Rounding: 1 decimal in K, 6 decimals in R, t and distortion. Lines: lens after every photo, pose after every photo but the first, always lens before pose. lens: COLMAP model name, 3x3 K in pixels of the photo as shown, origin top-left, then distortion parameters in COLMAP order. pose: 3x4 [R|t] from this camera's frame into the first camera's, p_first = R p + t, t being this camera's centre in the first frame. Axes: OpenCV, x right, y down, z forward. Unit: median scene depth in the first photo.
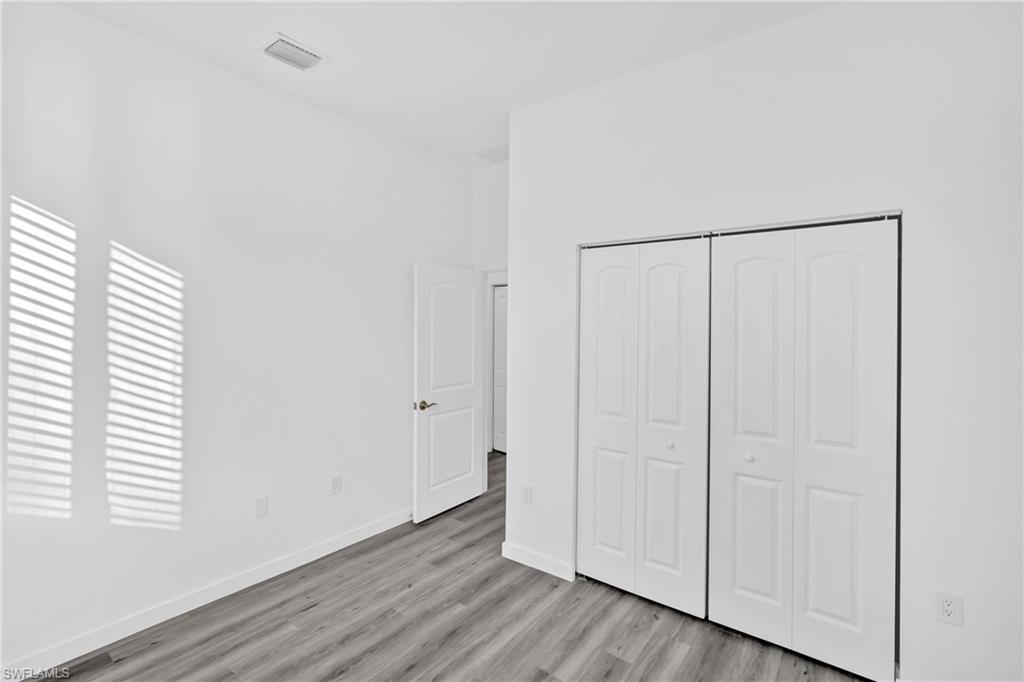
lens RADIAL K [[467.6, 0, 506.6], [0, 467.6, 335.7], [0, 0, 1]] dist [-0.003439, 0.000207]
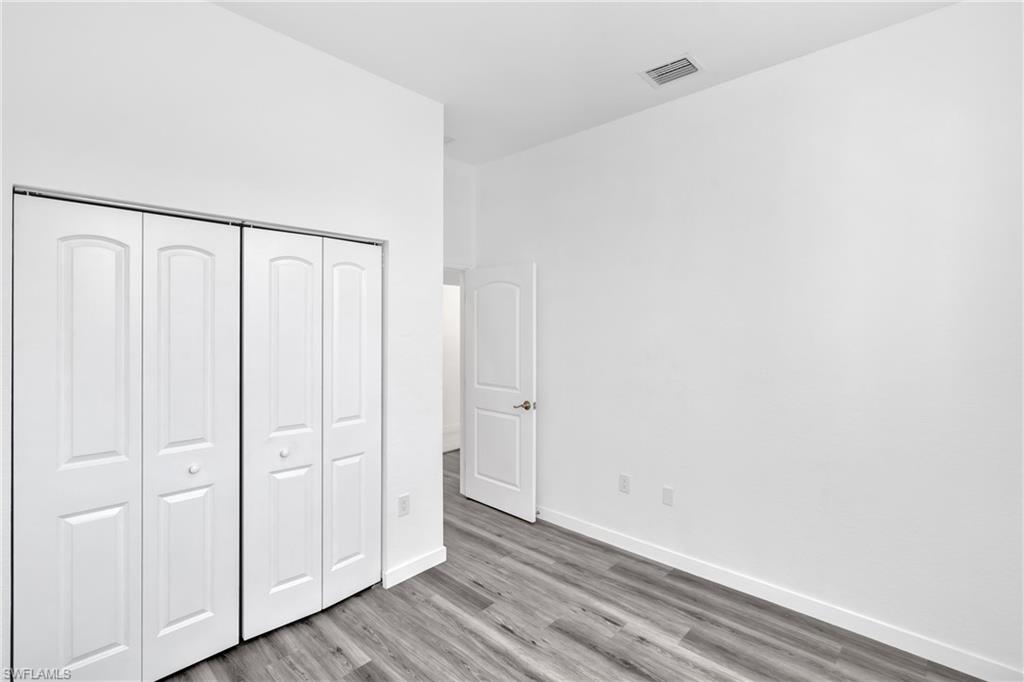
lens RADIAL K [[488.6, 0, 512.0], [0, 488.6, 341.0], [0, 0, 1]] dist [-0.002386, -0.000463]
pose [[0.123155, -0.034539, 0.991786, -0.611734], [0.022218, 0.999240, 0.032040, -0.007285], [-0.992139, 0.018090, 0.123828, 0.478283]]
